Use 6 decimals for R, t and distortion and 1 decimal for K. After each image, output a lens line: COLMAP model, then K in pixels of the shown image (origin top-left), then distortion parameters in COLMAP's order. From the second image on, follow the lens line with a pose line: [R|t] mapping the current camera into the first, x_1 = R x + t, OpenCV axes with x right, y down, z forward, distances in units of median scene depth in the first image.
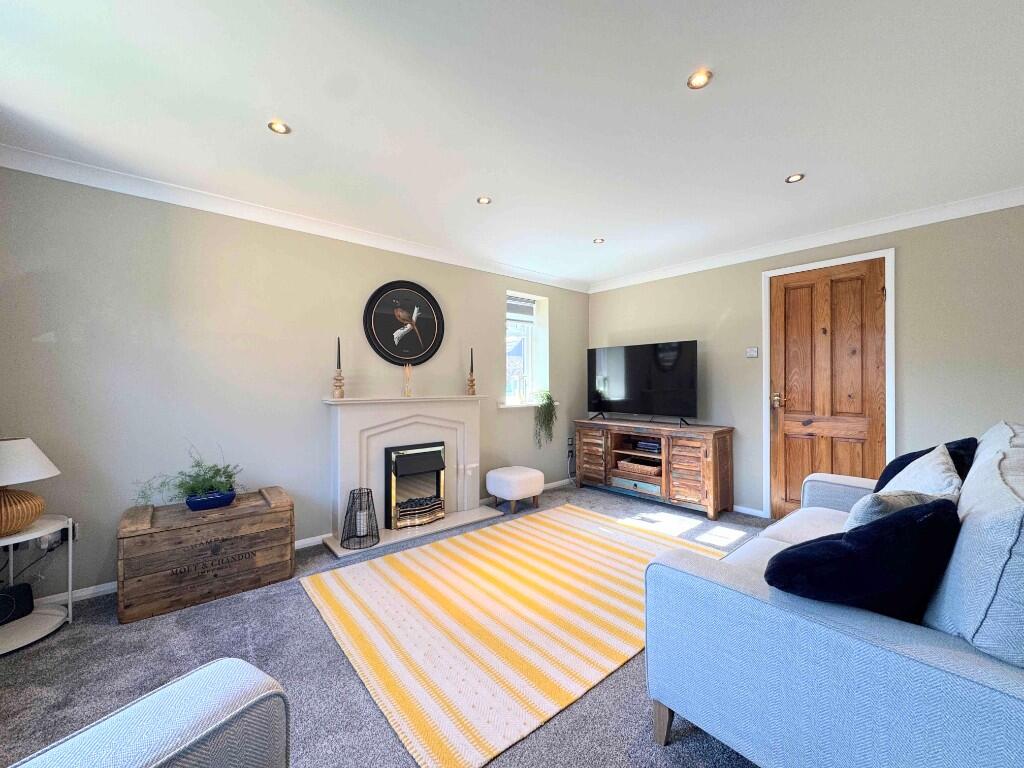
lens RADIAL K [[406.4, 0, 511.3], [0, 406.4, 384.2], [0, 0, 1]] dist [-0.002431, -0.000450]
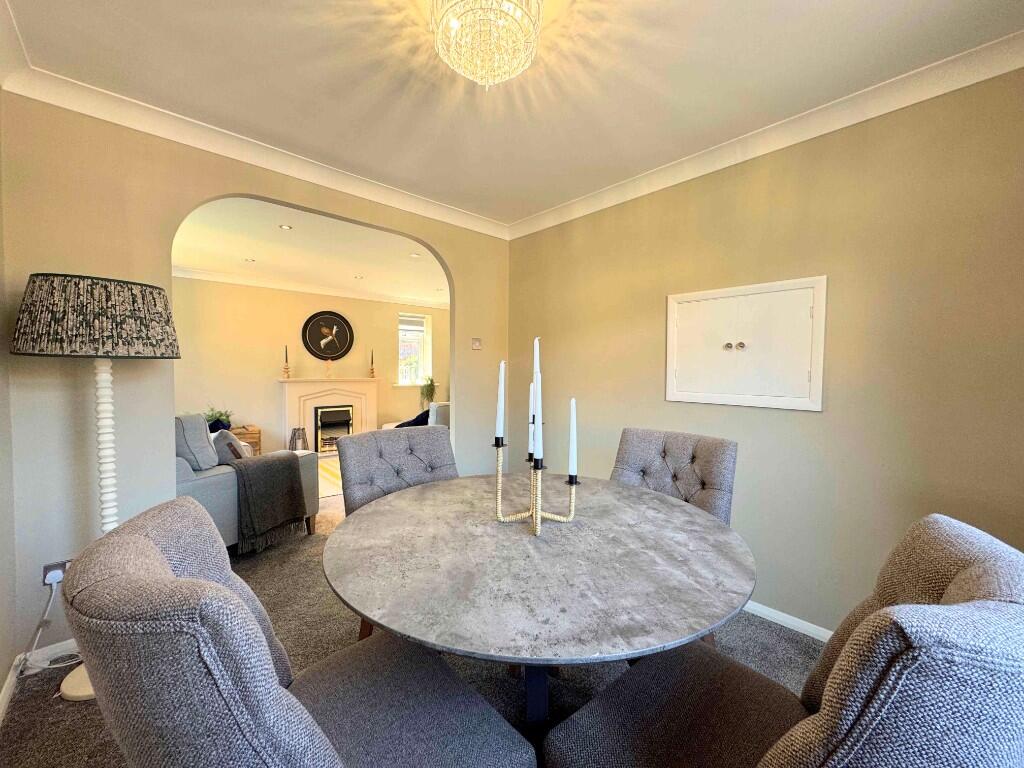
lens RADIAL K [[406.4, 0, 511.3], [0, 406.4, 384.2], [0, 0, 1]] dist [-0.002431, -0.000450]
pose [[0.999403, 0.007535, 0.033732, 0.446901], [-0.008682, 0.999384, 0.034002, -0.009714], [-0.033455, -0.034274, 0.998852, -0.732342]]
